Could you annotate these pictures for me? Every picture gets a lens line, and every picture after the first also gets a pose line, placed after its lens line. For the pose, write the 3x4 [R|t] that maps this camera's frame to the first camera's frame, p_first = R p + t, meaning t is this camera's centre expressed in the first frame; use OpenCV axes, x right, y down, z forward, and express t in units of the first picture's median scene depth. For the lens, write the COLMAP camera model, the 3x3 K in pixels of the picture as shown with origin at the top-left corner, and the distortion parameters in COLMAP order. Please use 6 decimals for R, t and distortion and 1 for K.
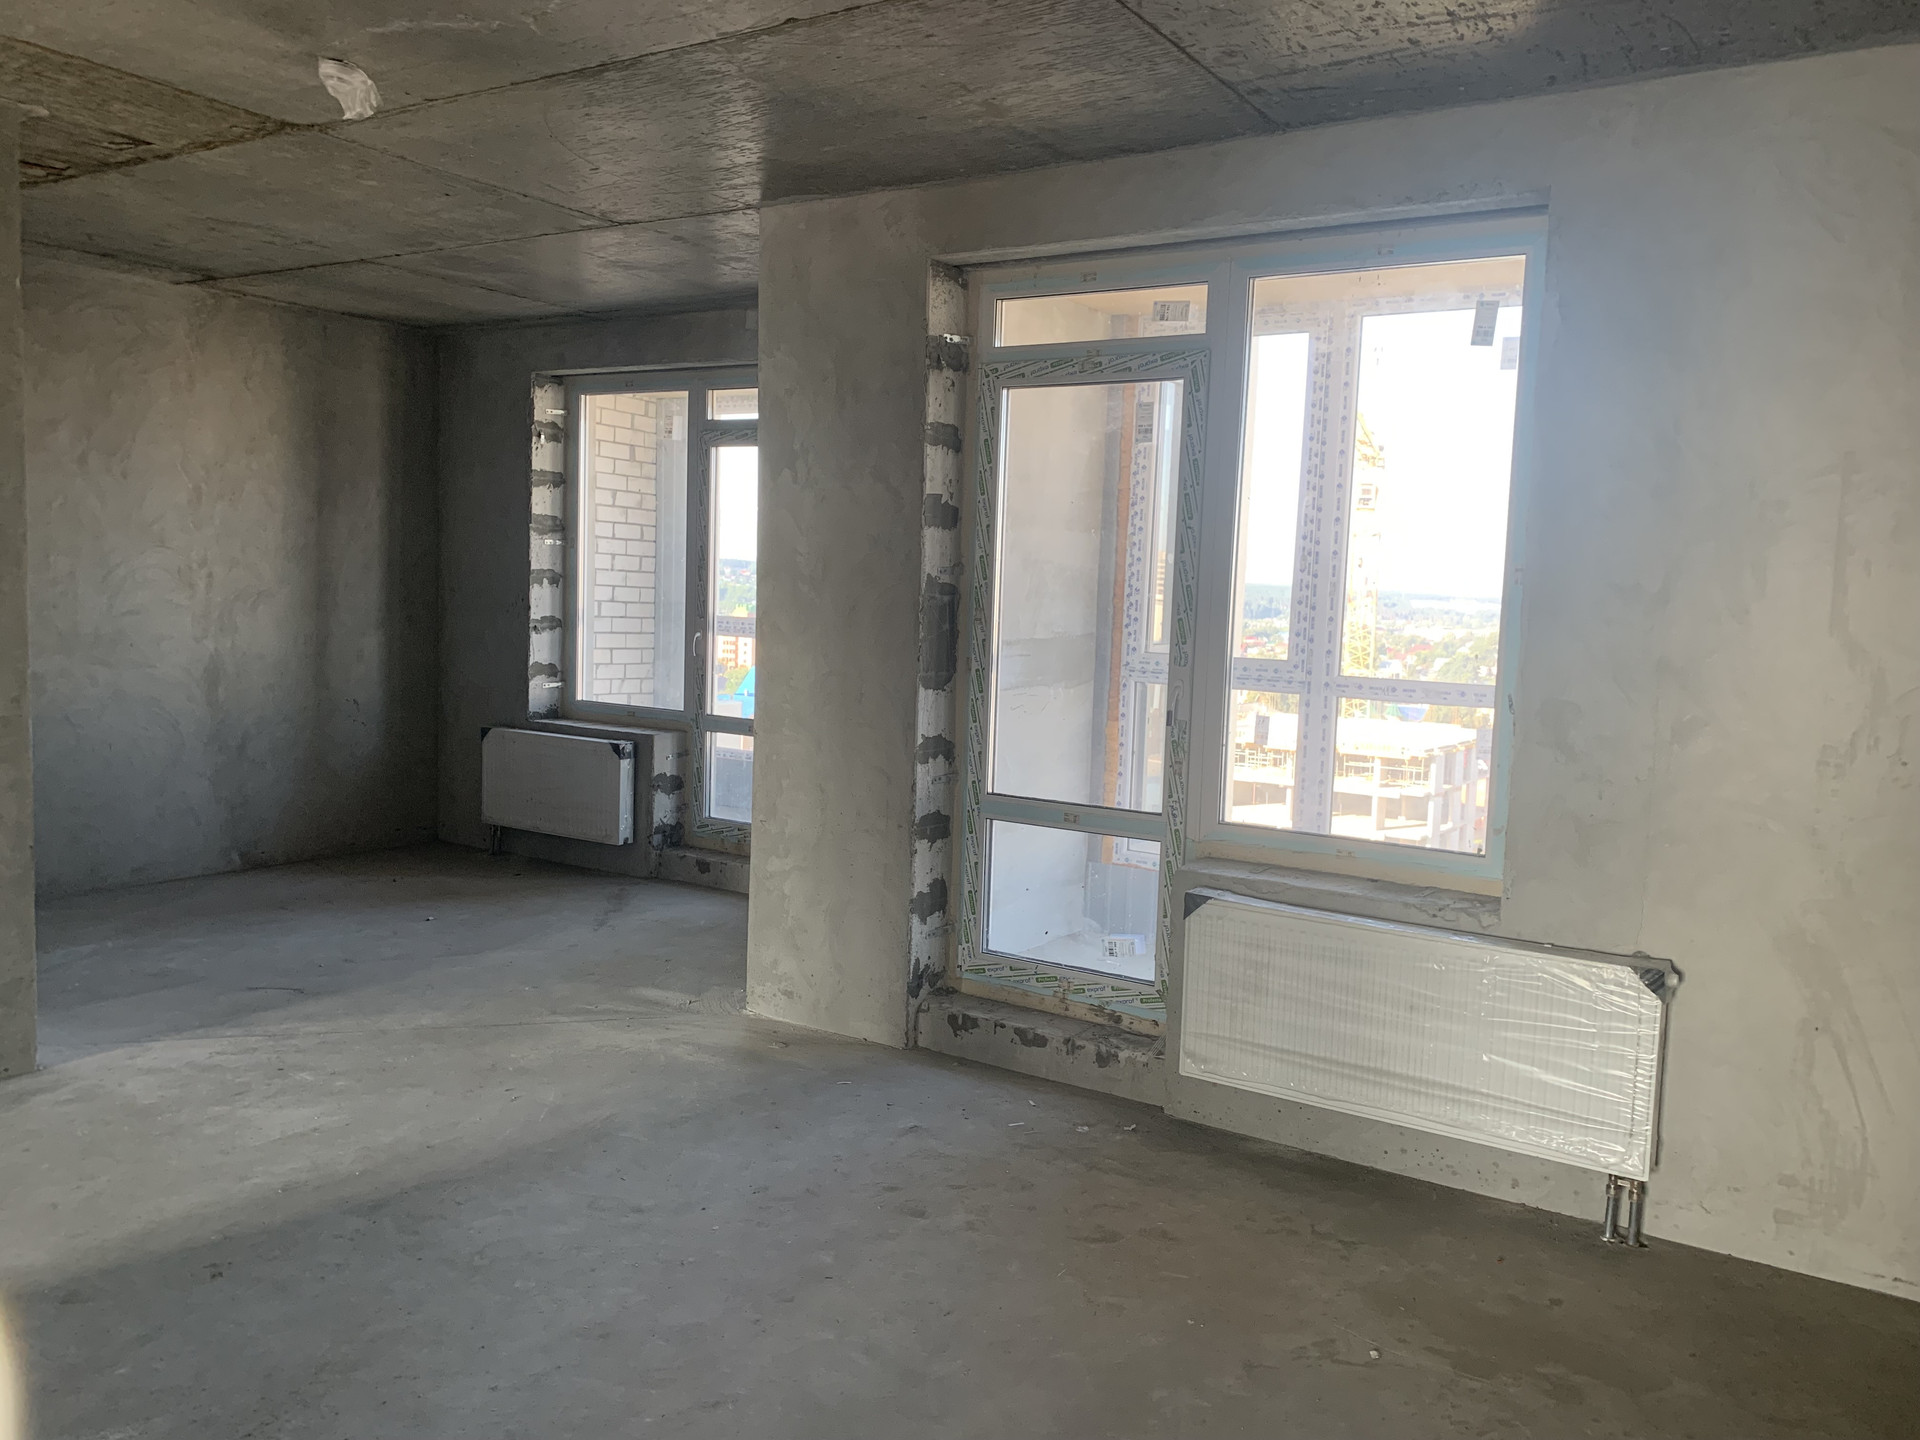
lens RADIAL K [[1471.5, 0, 960.4], [0, 1471.5, 721.6], [0, 0, 1]] dist [0.007977, 0.000139]
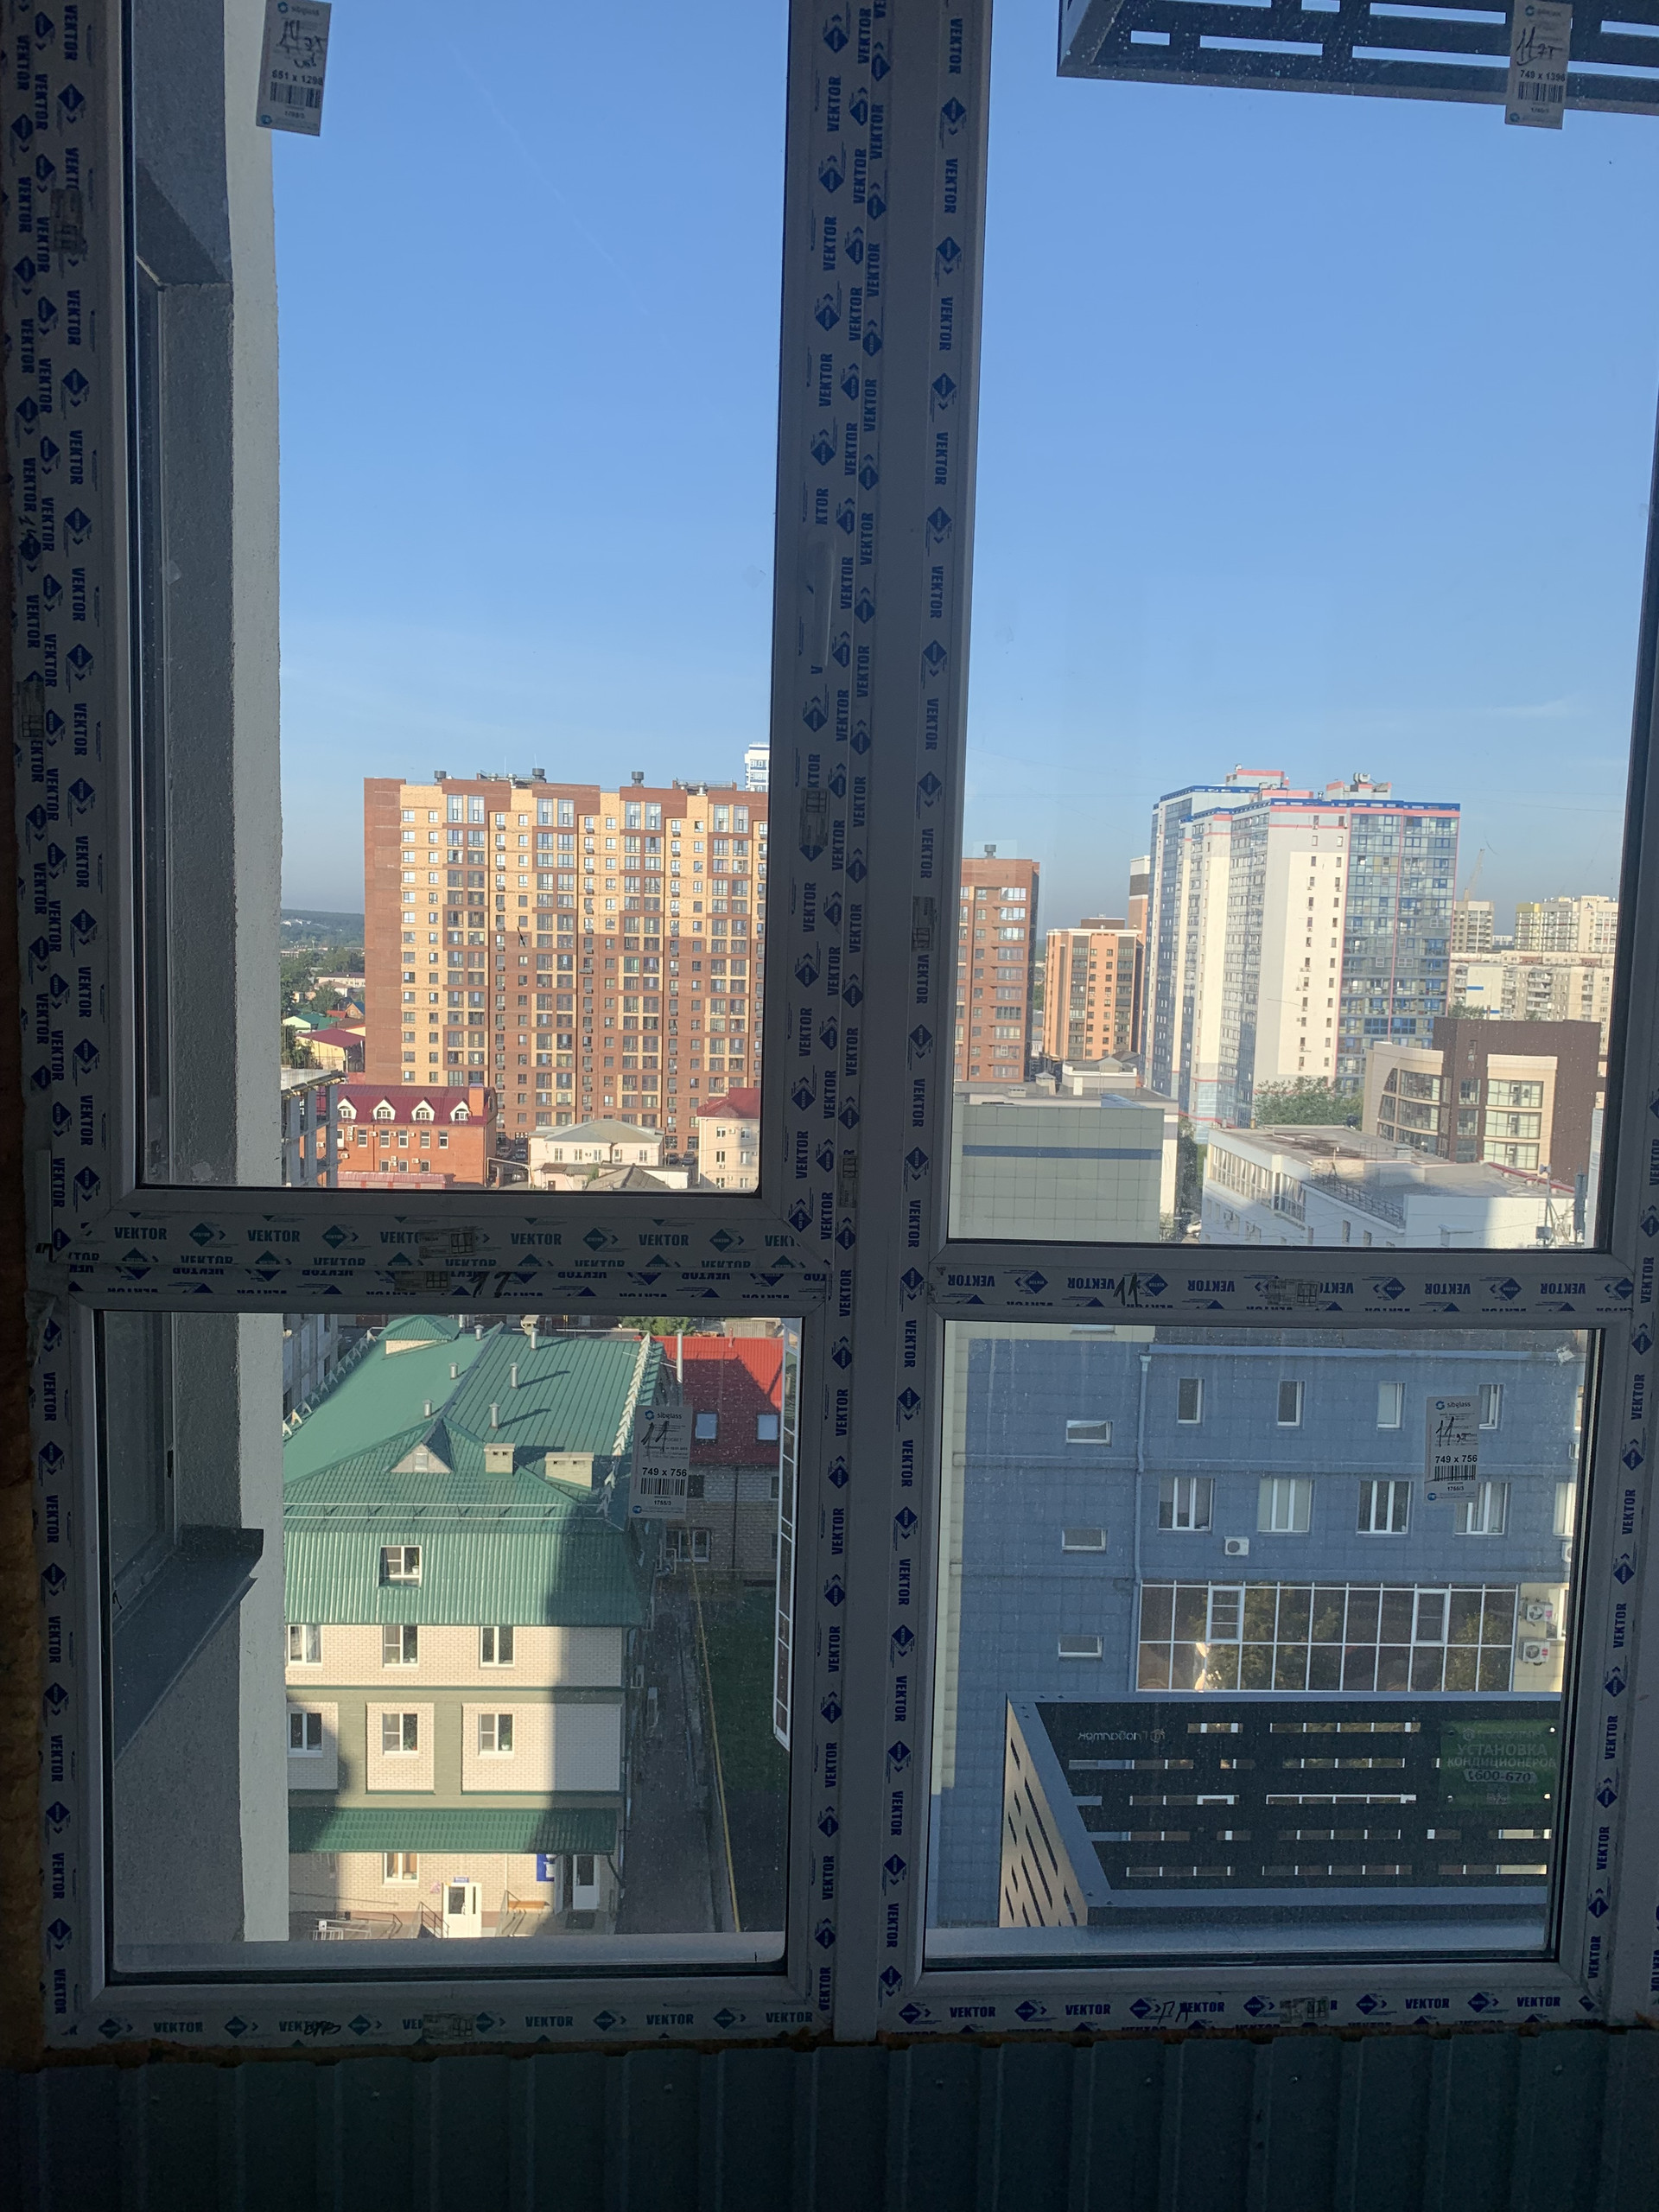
lens RADIAL K [[1695.3, 0, 830.0], [0, 1695.3, 1114.8], [0, 0, 1]] dist [0.007977, 0.000139]
pose [[0.784950, -0.078510, 0.614564, 0.048454], [0.050677, 0.996751, 0.062607, -0.074611], [-0.617482, -0.017999, 0.786379, 0.760402]]
